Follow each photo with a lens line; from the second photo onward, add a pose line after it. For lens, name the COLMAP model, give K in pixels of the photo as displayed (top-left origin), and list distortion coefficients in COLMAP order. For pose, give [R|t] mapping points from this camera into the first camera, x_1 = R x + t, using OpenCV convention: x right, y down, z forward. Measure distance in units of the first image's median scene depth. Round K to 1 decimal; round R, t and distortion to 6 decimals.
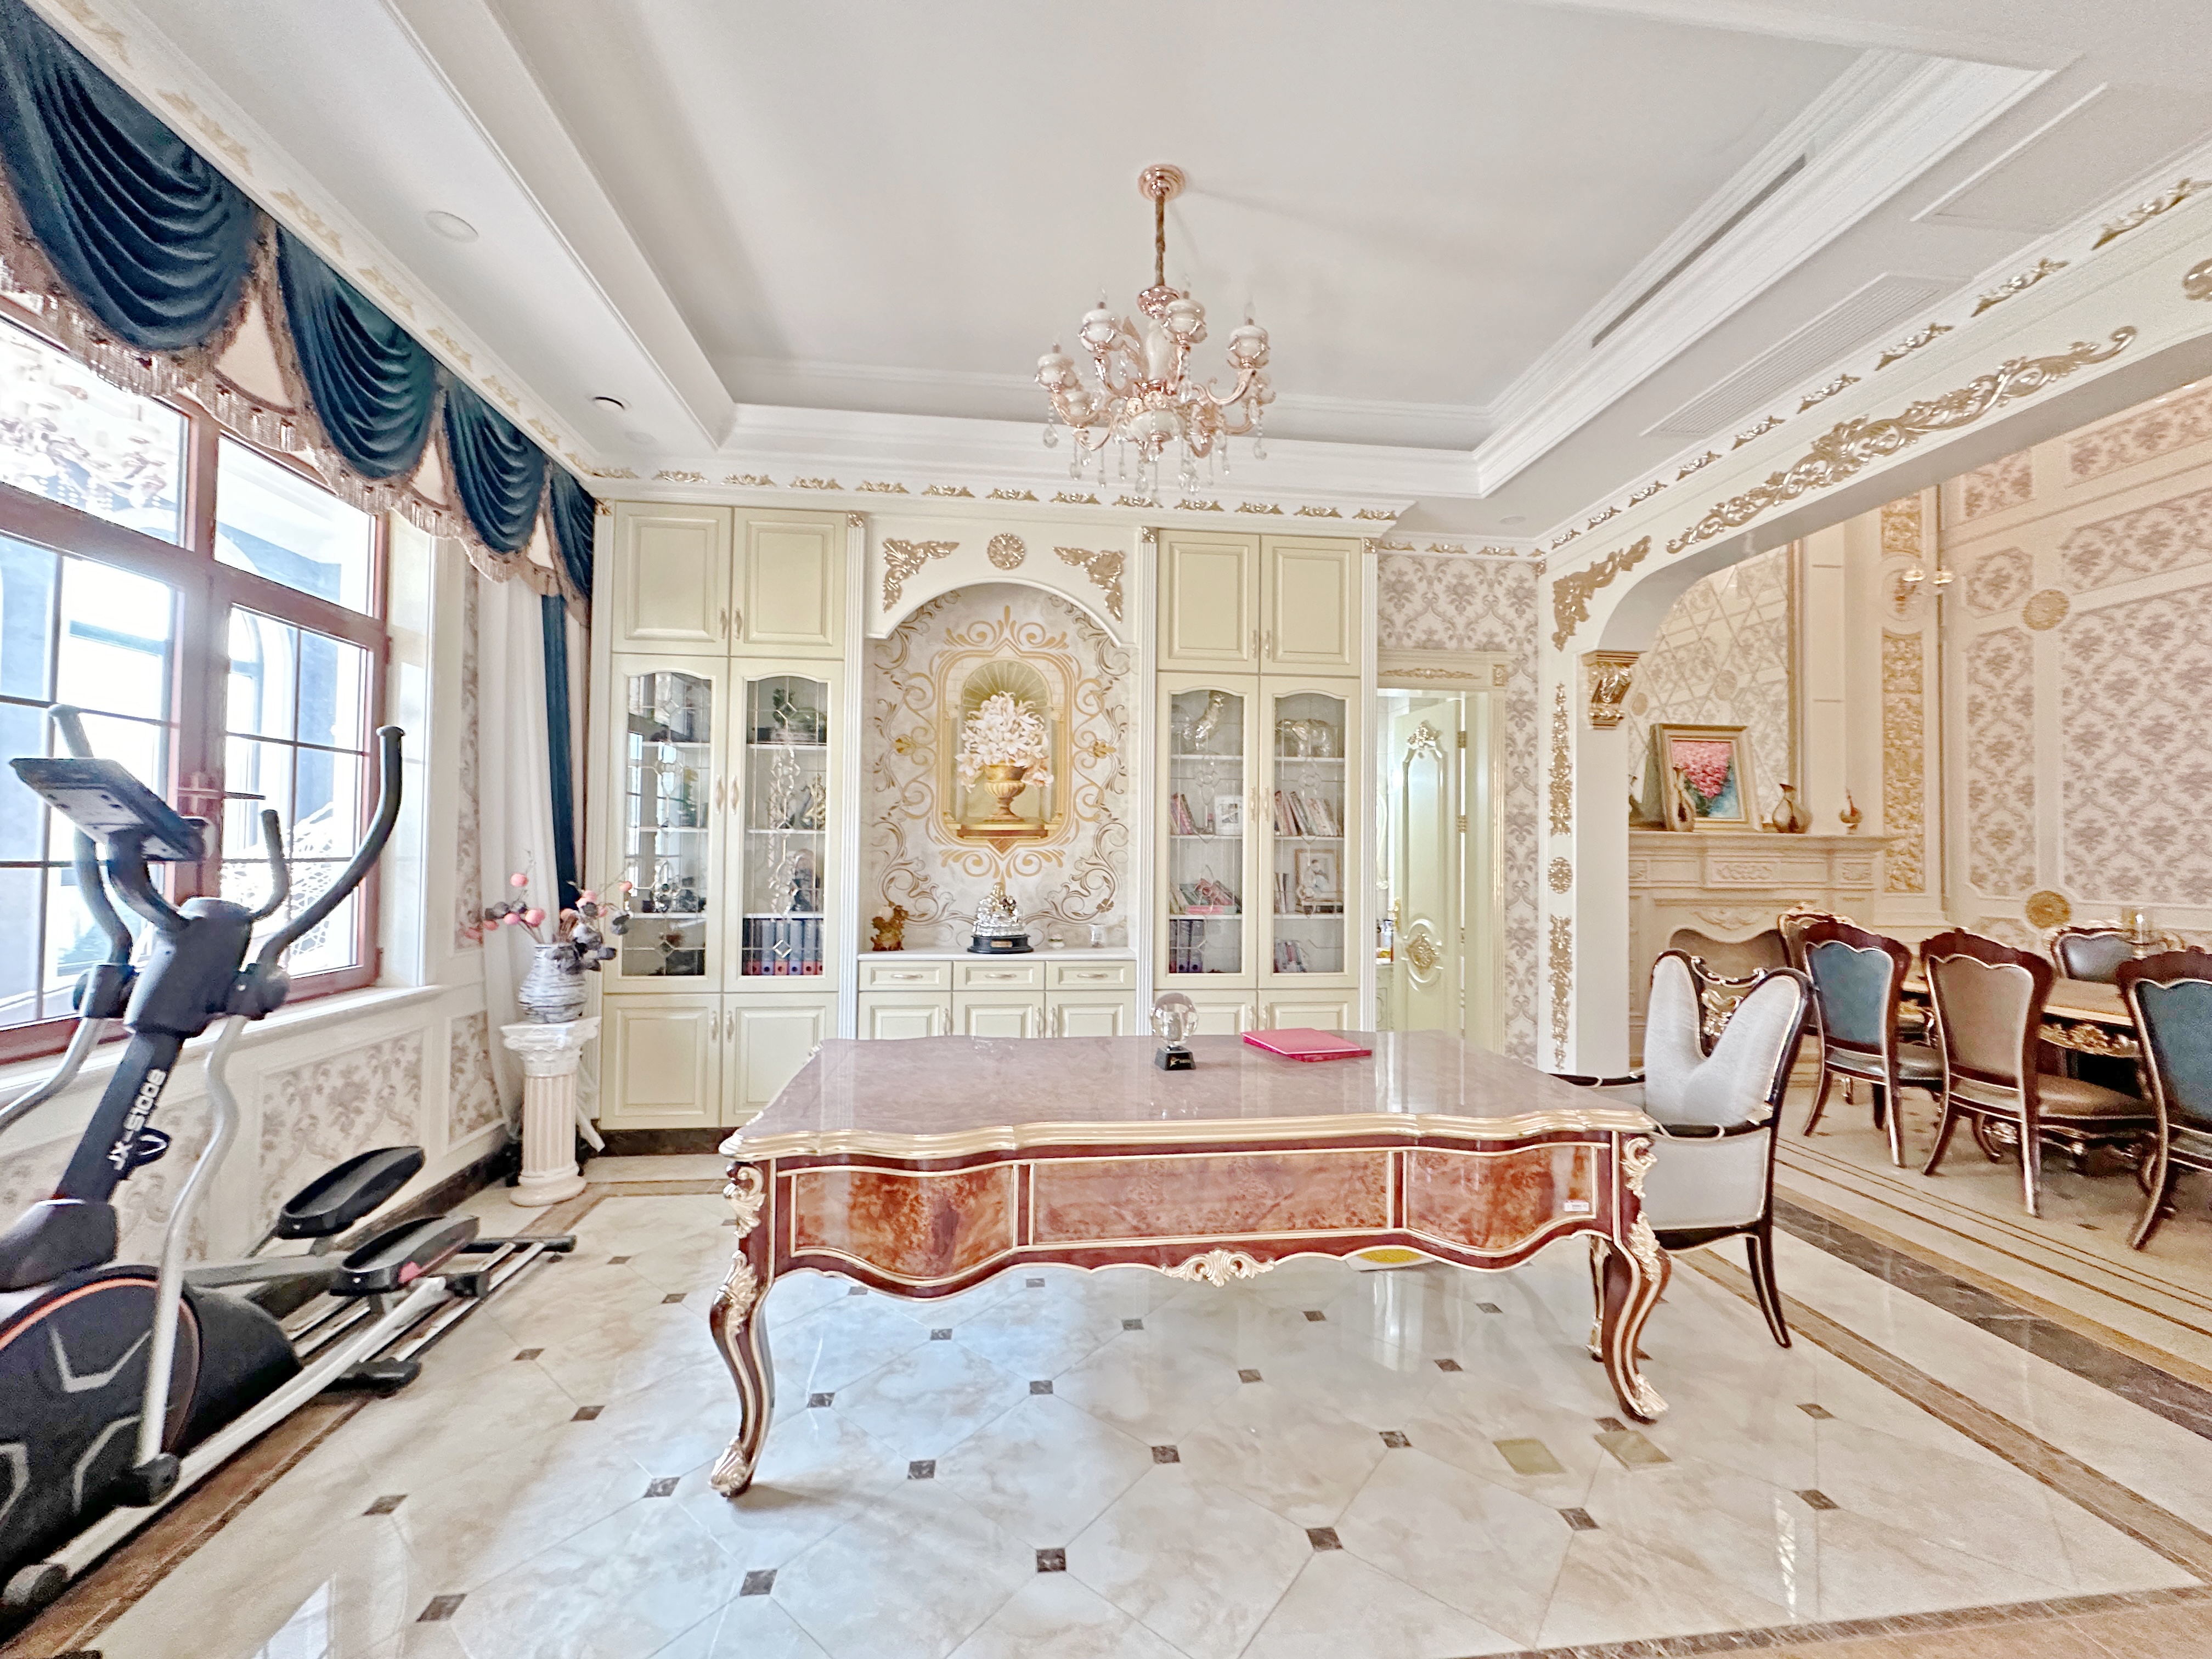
lens RADIAL K [[882.0, 0, 1111.1], [0, 882.0, 833.8], [0, 0, 1]] dist [-0.000043, -0.000011]
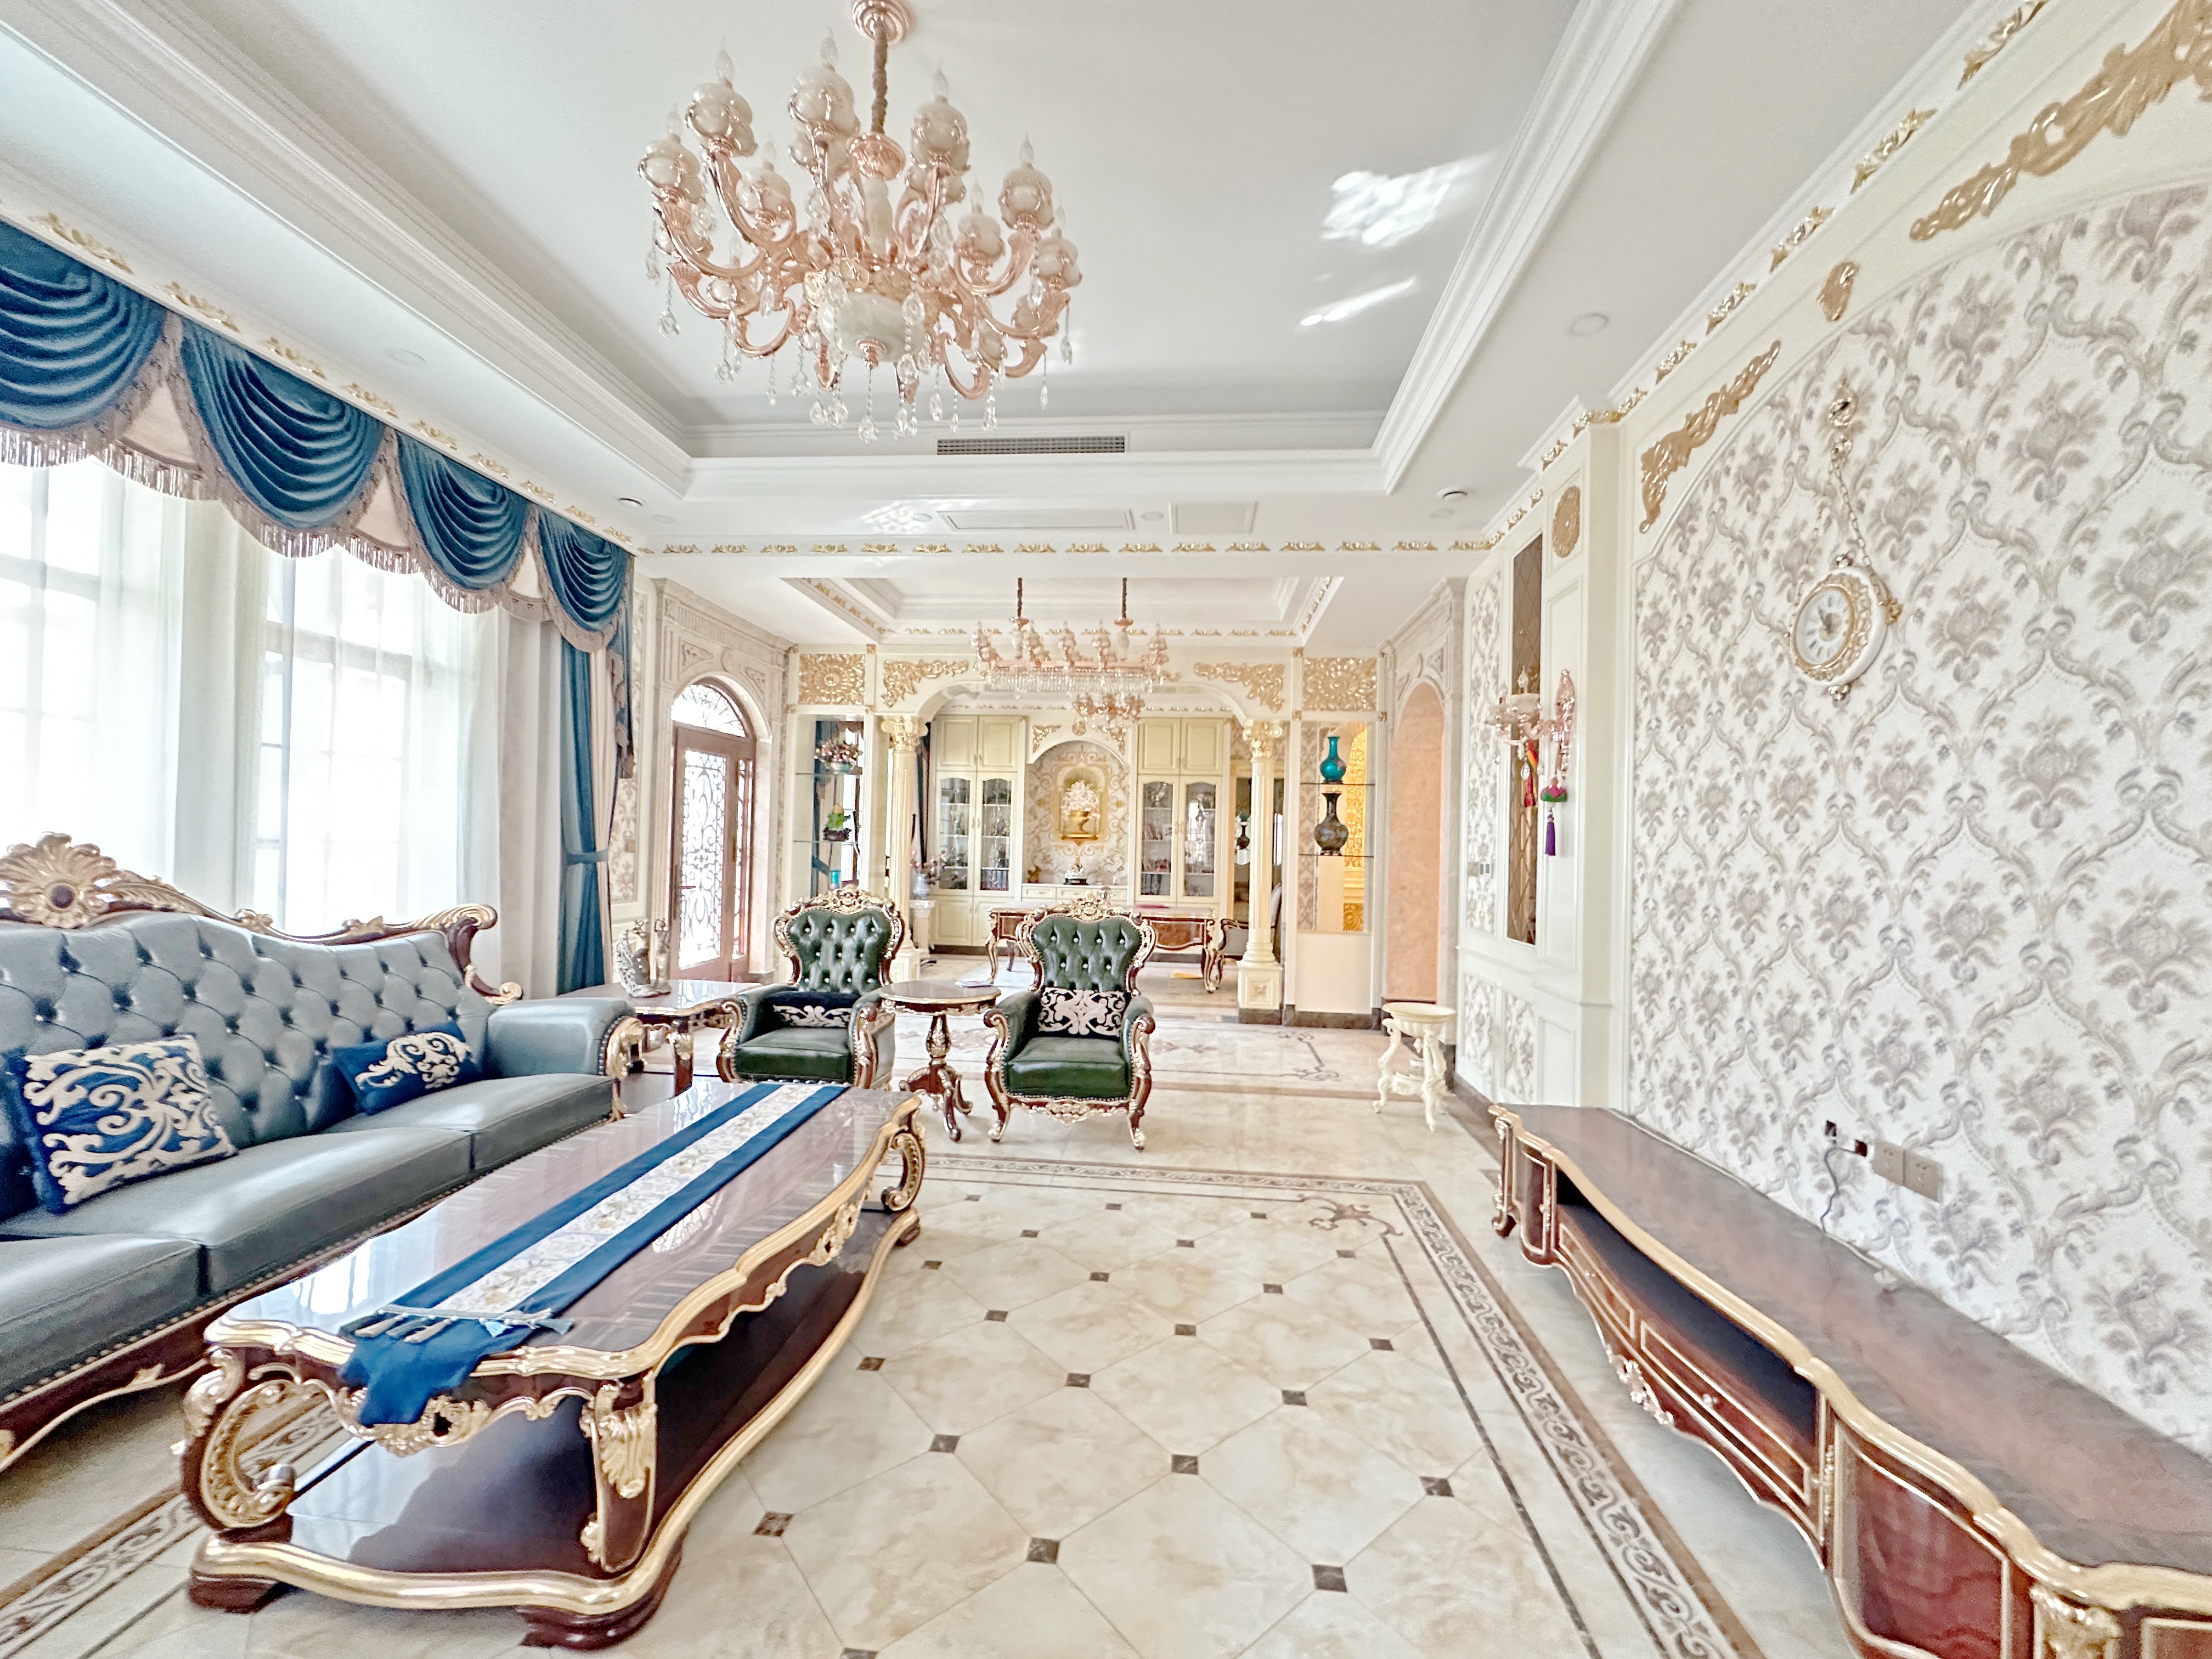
lens RADIAL K [[882.0, 0, 1096.5], [0, 882.0, 827.8], [0, 0, 1]] dist [-0.000043, -0.000011]
pose [[0.978016, 0.010976, -0.208242, 0.450771], [-0.011821, 0.999926, -0.002817, -0.024090], [0.208196, 0.005217, 0.978073, -1.444504]]
